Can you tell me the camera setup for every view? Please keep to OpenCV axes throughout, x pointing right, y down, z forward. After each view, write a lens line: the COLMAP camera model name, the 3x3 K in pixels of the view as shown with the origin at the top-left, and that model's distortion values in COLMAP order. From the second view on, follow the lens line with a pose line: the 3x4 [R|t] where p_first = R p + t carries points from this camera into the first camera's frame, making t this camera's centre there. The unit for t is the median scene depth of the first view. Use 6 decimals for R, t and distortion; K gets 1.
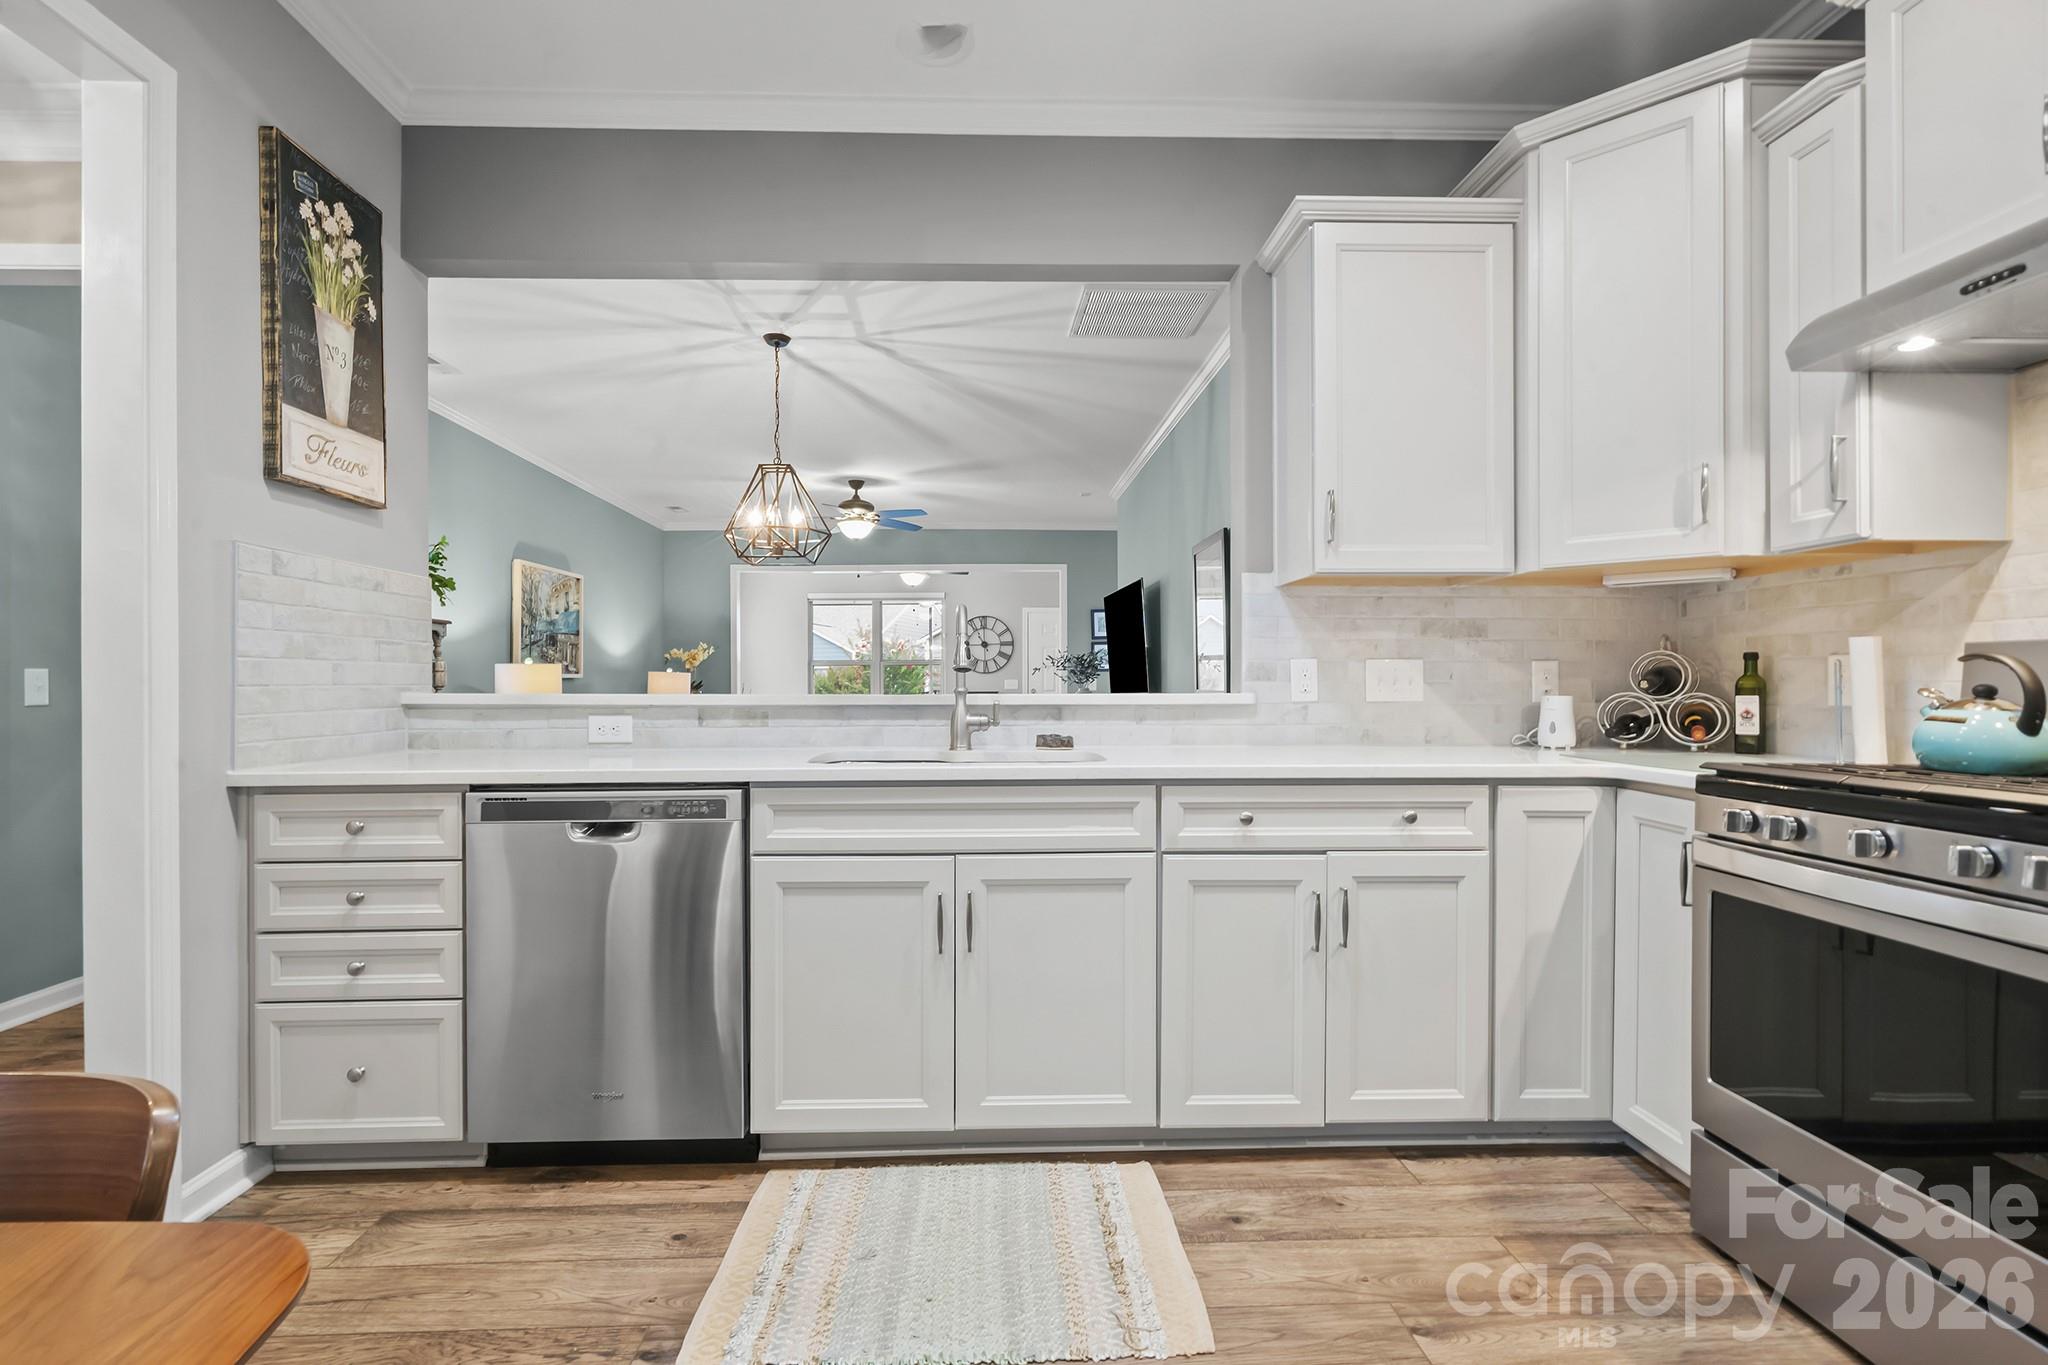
lens RADIAL K [[951.7, 0, 1005.0], [0, 951.7, 682.9], [0, 0, 1]] dist [0.001098, 0.001294]
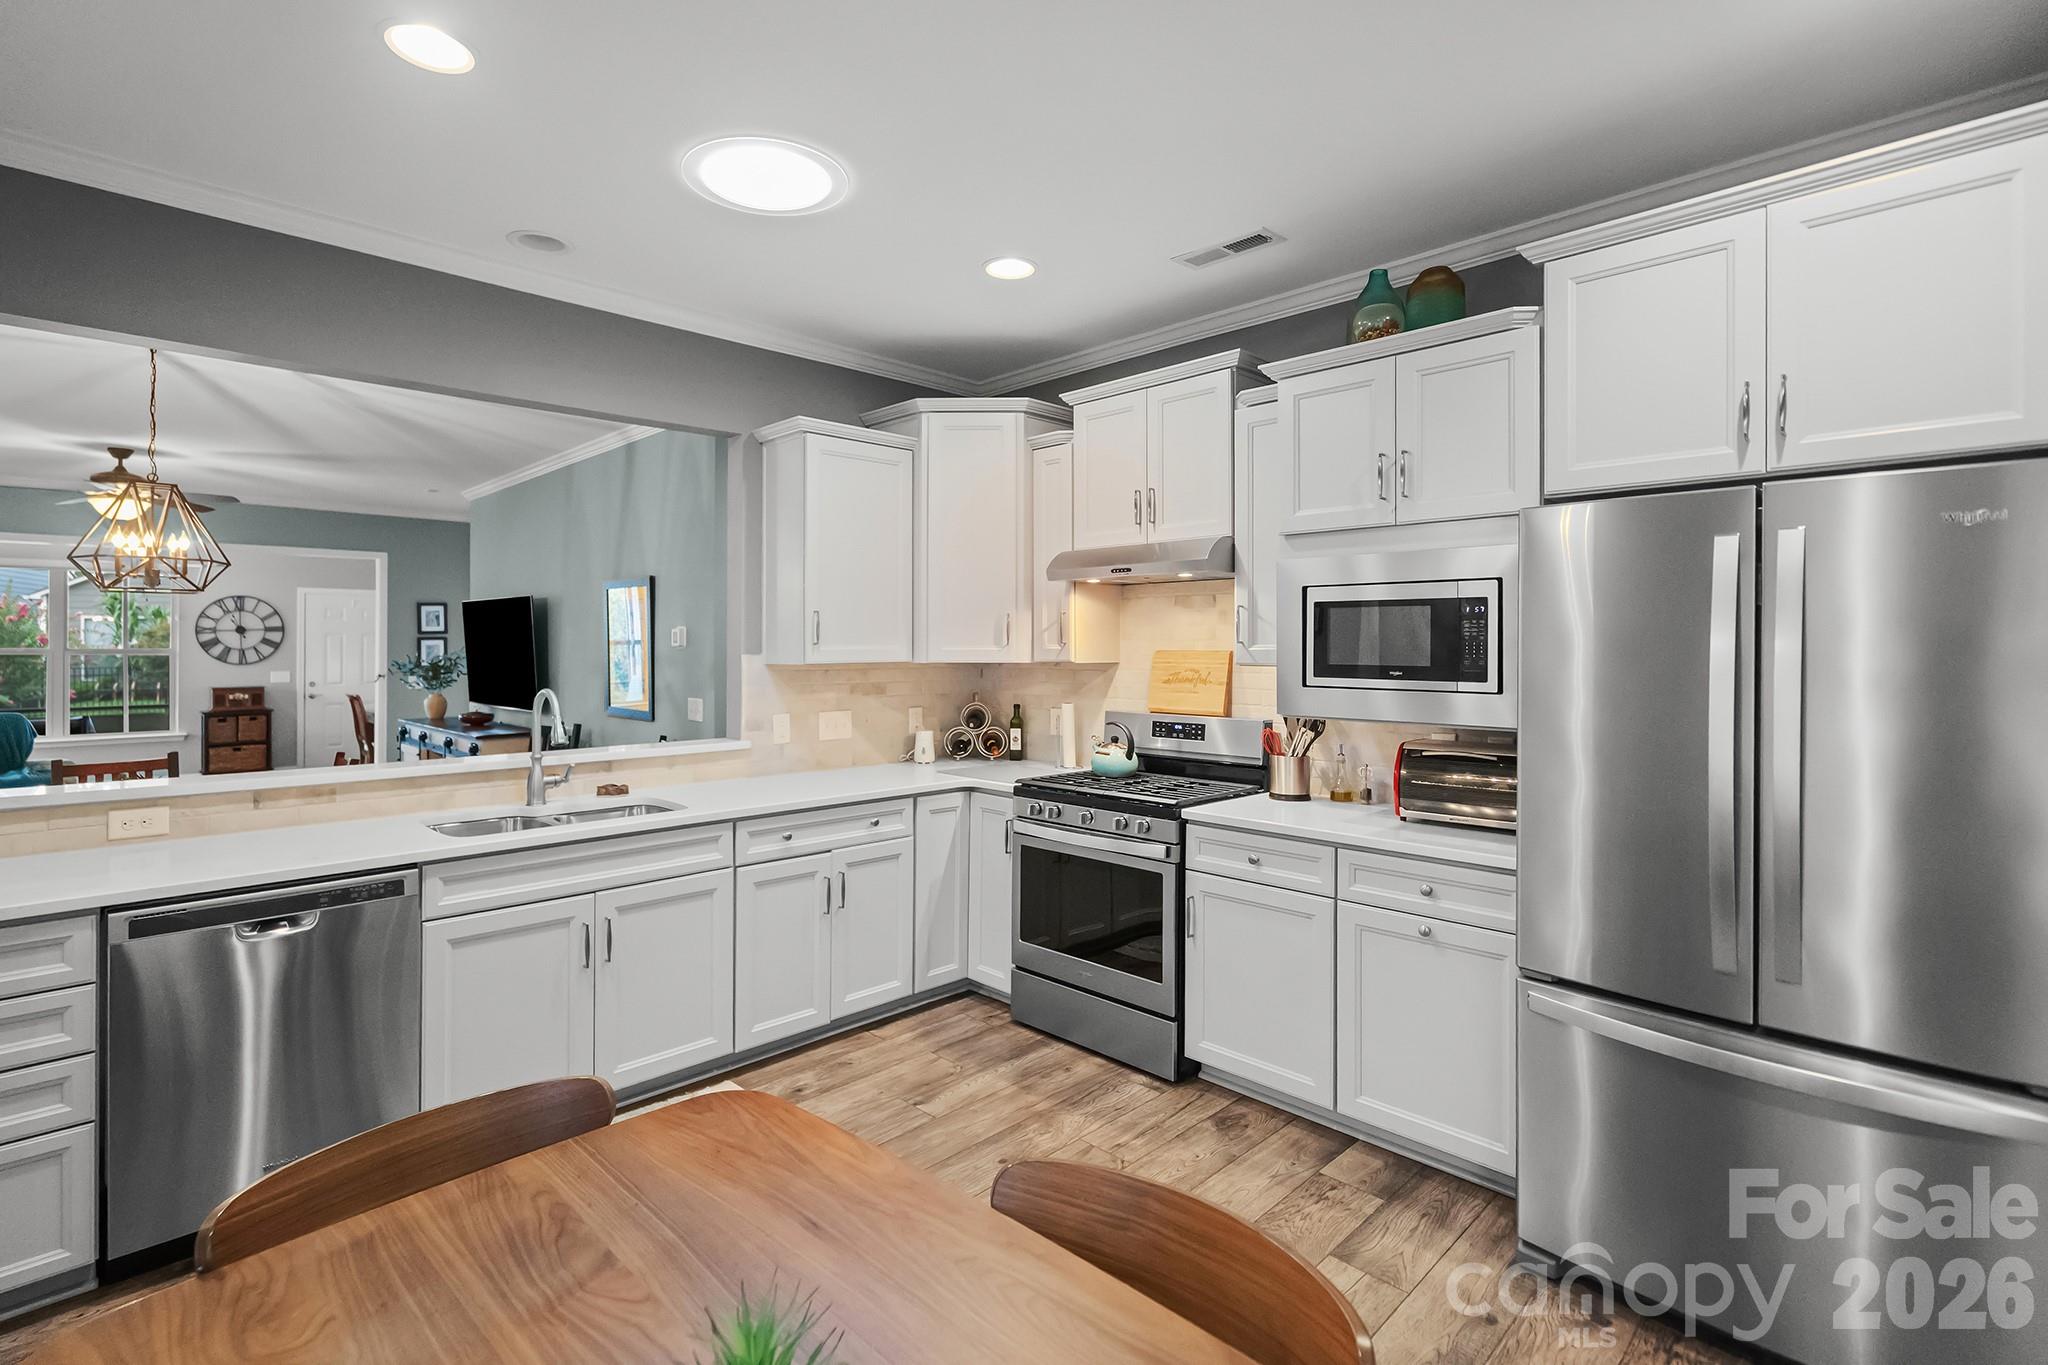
lens RADIAL K [[959.4, 0, 999.5], [0, 959.4, 648.2], [0, 0, 1]] dist [-0.001774, 0.001359]
pose [[0.742972, -0.002417, 0.669319, -0.522876], [-0.000661, 0.999990, 0.004345, -0.166233], [-0.669323, -0.003671, 0.742963, -0.375704]]
